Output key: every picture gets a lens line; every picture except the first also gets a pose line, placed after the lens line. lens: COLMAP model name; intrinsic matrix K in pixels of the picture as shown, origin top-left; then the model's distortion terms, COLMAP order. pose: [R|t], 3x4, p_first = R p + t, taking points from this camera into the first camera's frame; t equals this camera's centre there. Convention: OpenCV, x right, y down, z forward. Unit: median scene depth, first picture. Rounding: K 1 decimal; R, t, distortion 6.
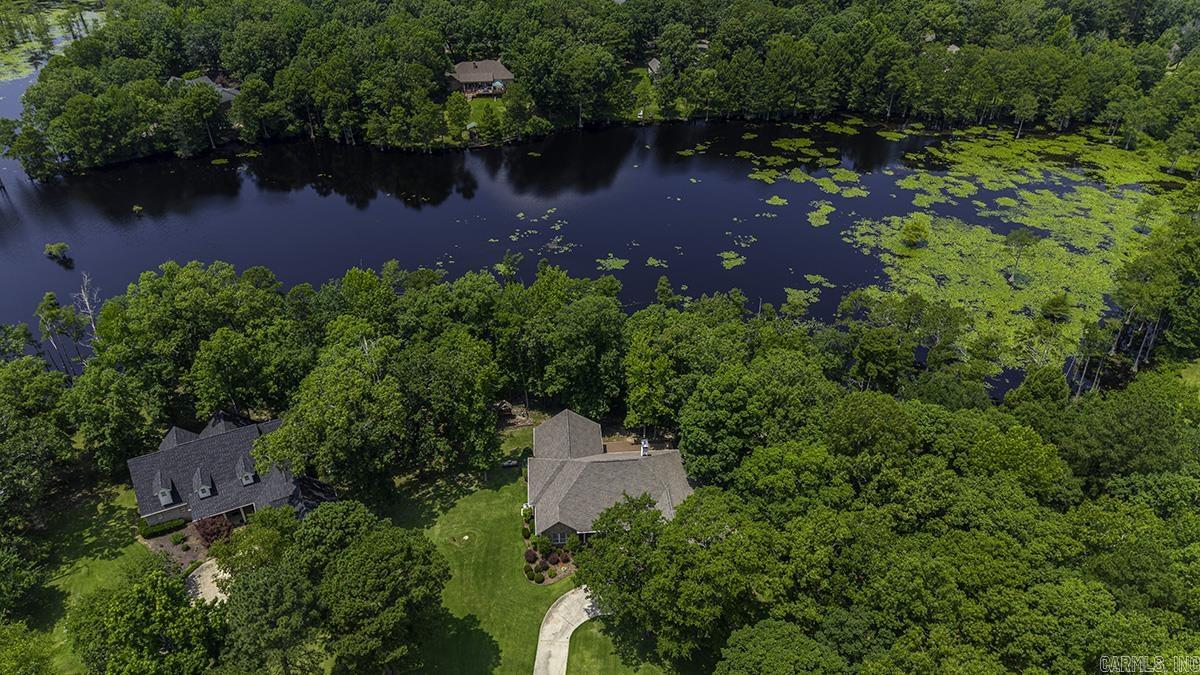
lens RADIAL K [[805.4, 0, 600.0], [0, 805.4, 337.5], [0, 0, 1]] dist [0.001337, -0.003242]
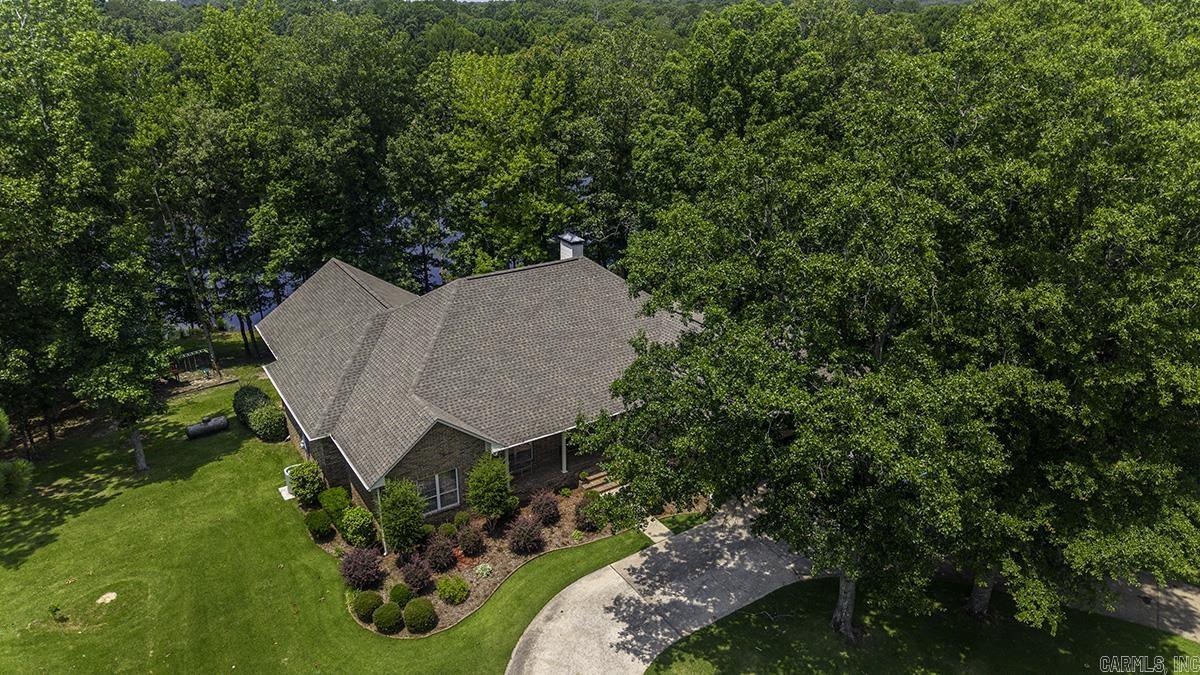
lens RADIAL K [[805.4, 0, 600.0], [0, 805.4, 337.5], [0, 0, 1]] dist [0.001337, -0.003242]
pose [[0.882364, -0.176180, 0.436342, -0.120084], [0.257699, 0.956776, -0.134801, 0.243450], [-0.393732, 0.231389, 0.889626, 0.651734]]
